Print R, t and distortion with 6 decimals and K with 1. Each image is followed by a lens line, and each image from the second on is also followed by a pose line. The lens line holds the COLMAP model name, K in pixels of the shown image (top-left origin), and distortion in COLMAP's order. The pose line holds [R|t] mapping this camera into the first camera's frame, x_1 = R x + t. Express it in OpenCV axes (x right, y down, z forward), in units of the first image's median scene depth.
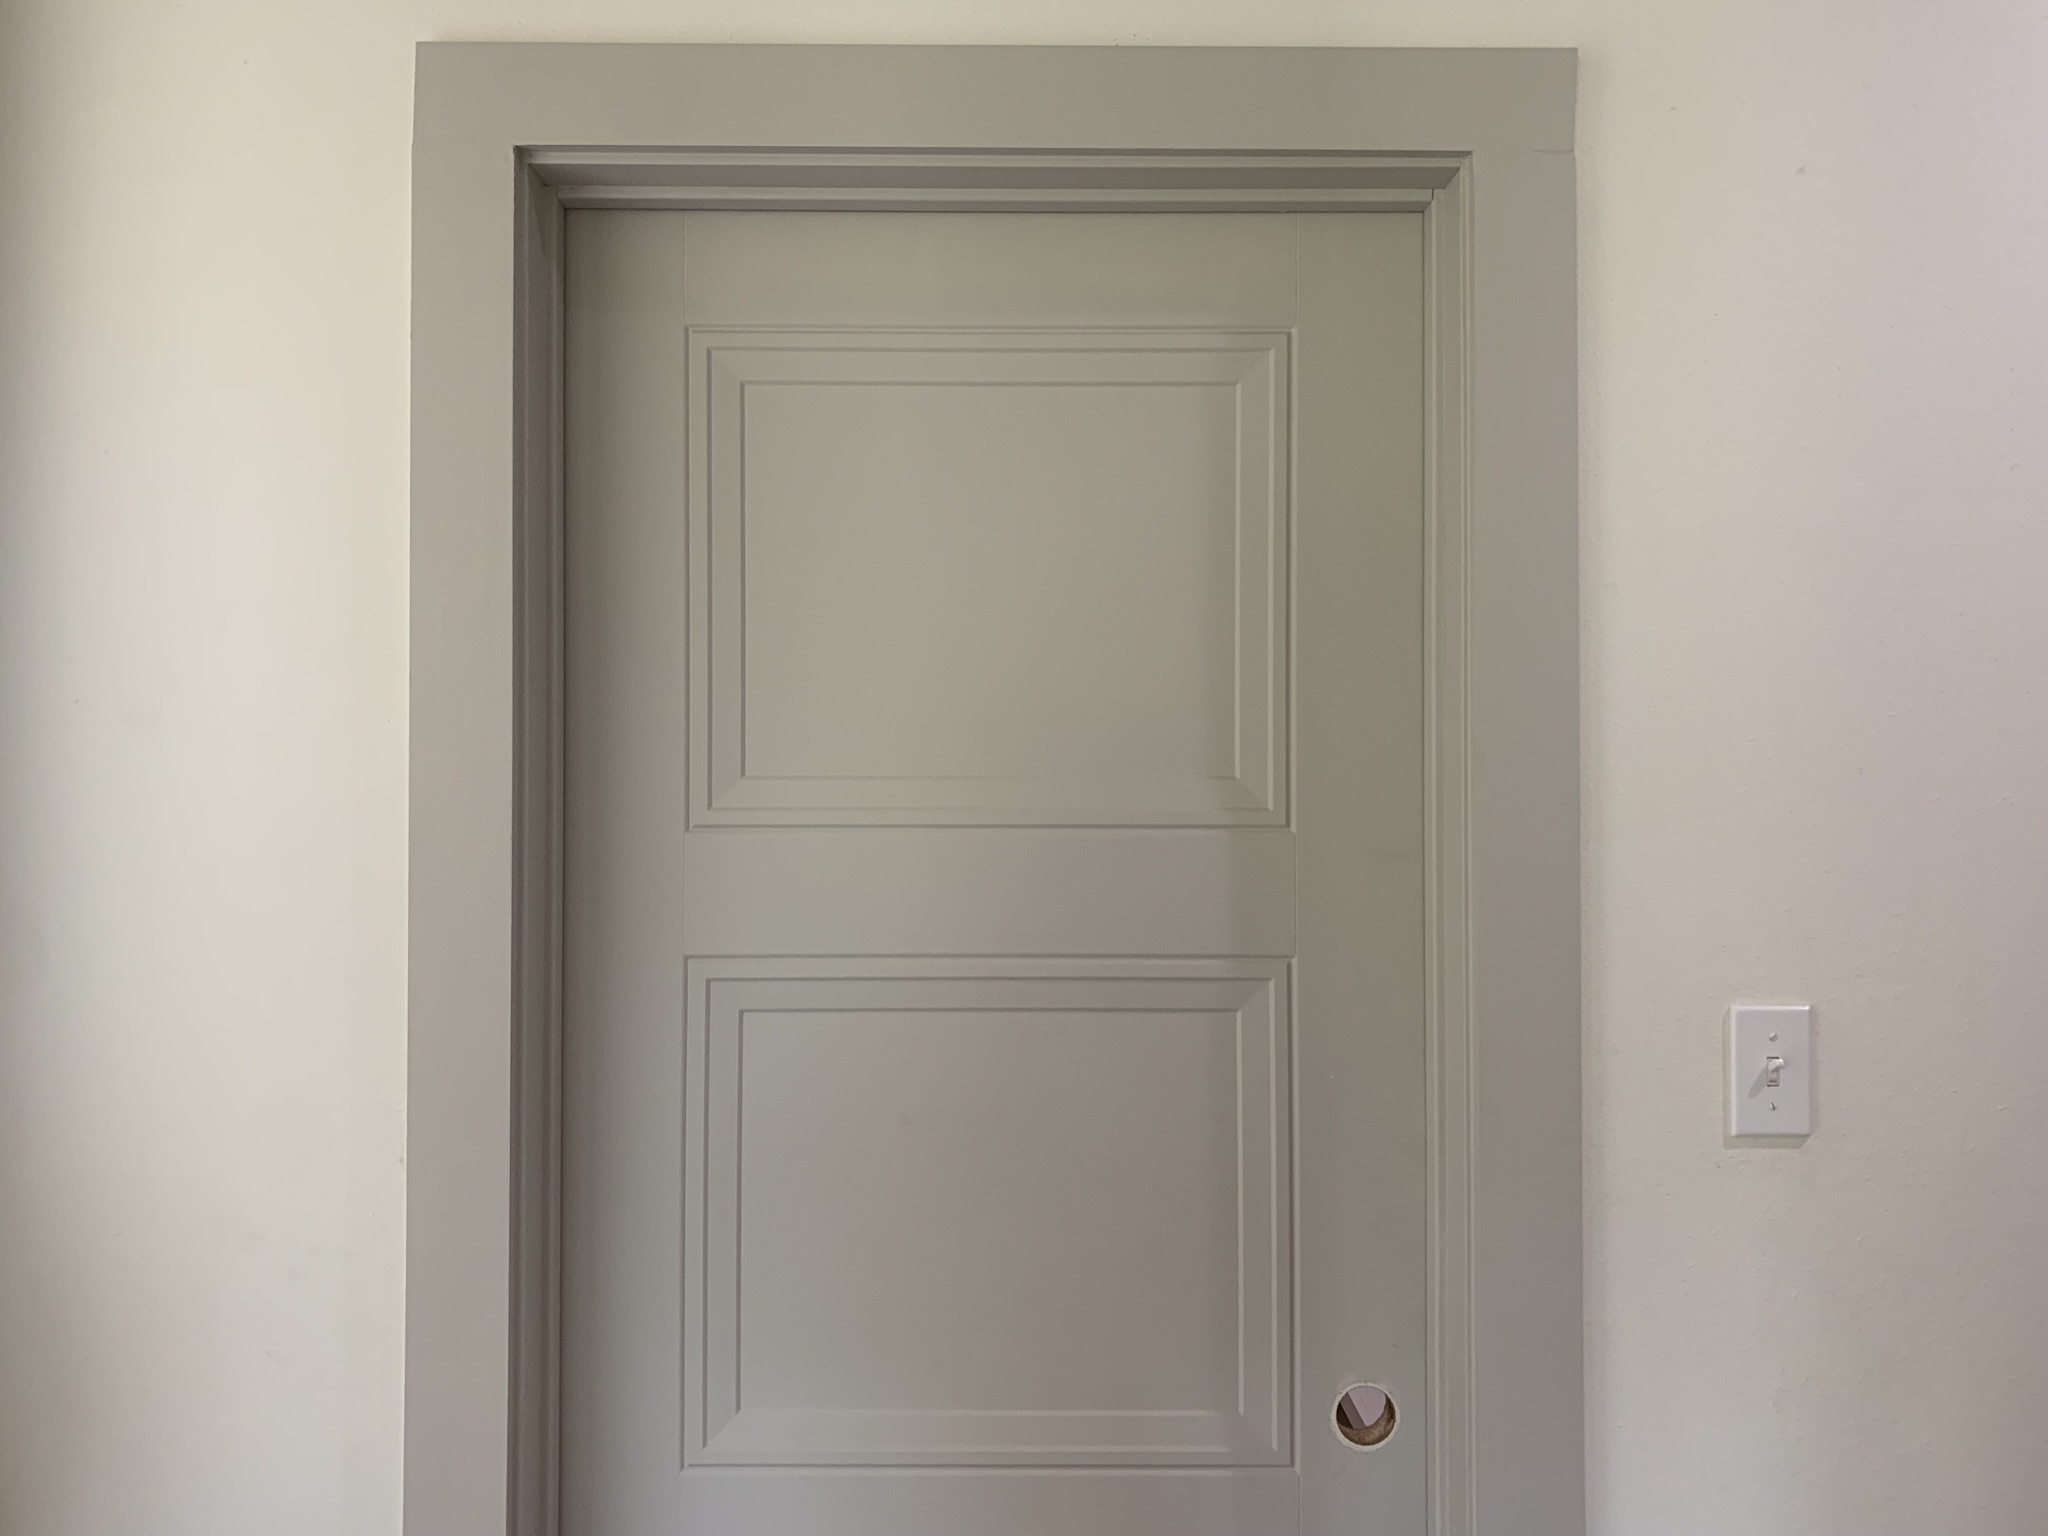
lens RADIAL K [[1586.0, 0, 1023.3], [0, 1586.0, 773.6], [0, 0, 1]] dist [0.003087, 0.002686]
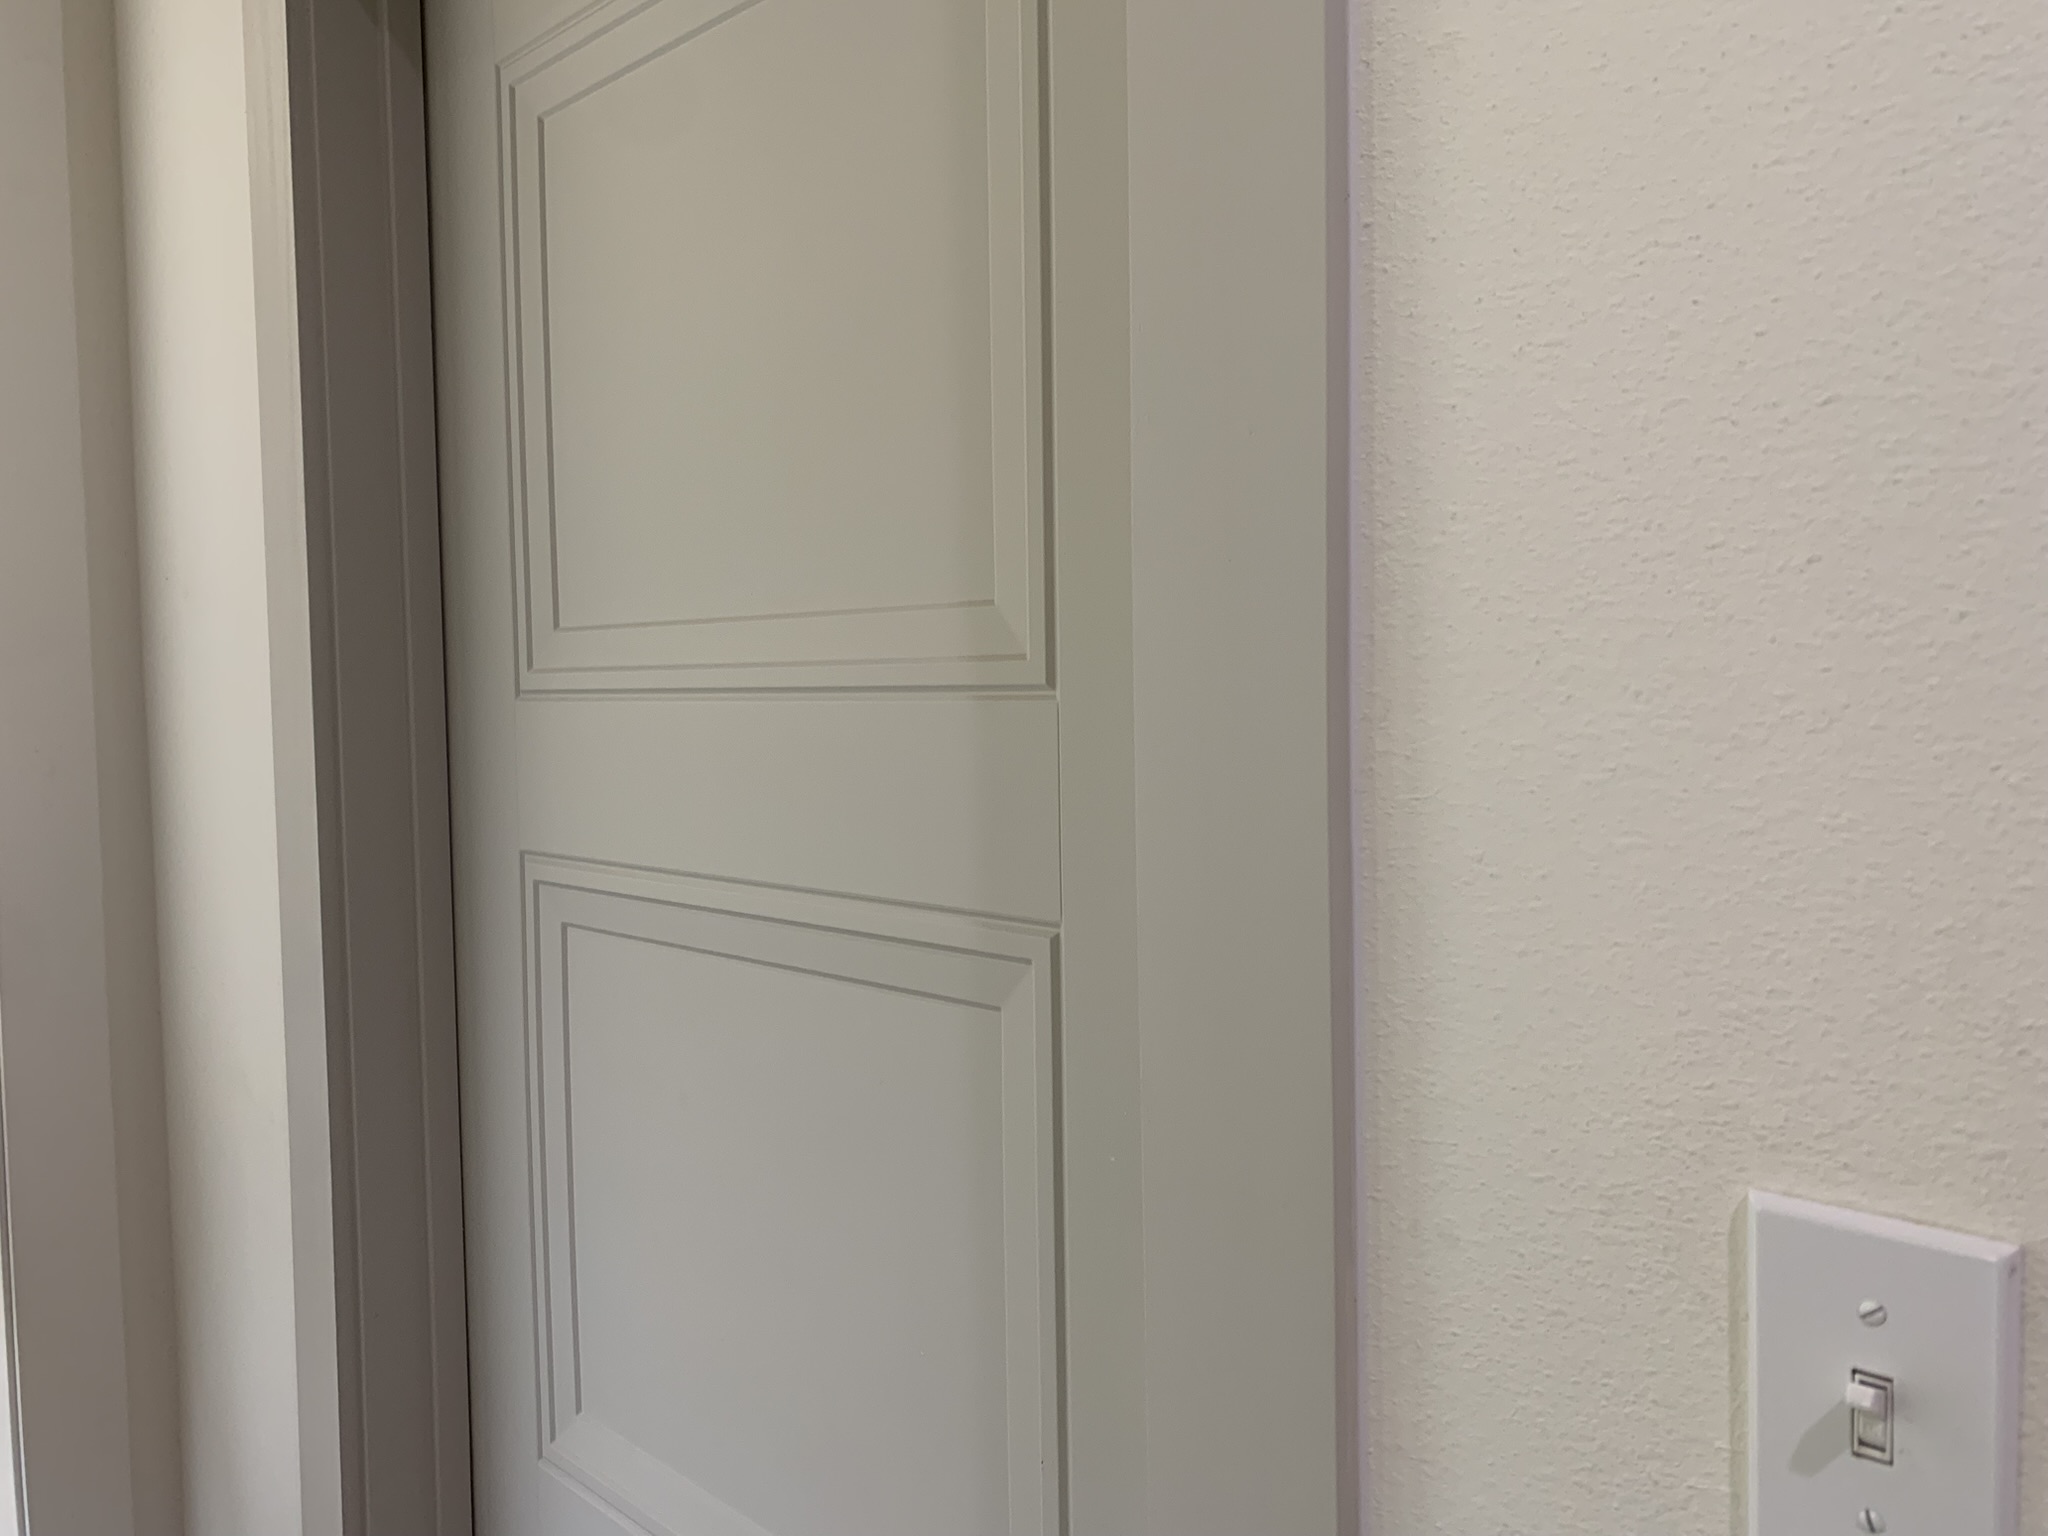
lens RADIAL K [[1586.0, 0, 1024.0], [0, 1586.0, 765.0], [0, 0, 1]] dist [0.003087, 0.002686]
pose [[0.696198, 0.027345, -0.717328, 0.552490], [0.023289, 0.997888, 0.060643, 0.026961], [0.717472, -0.058926, 0.694091, 0.617764]]
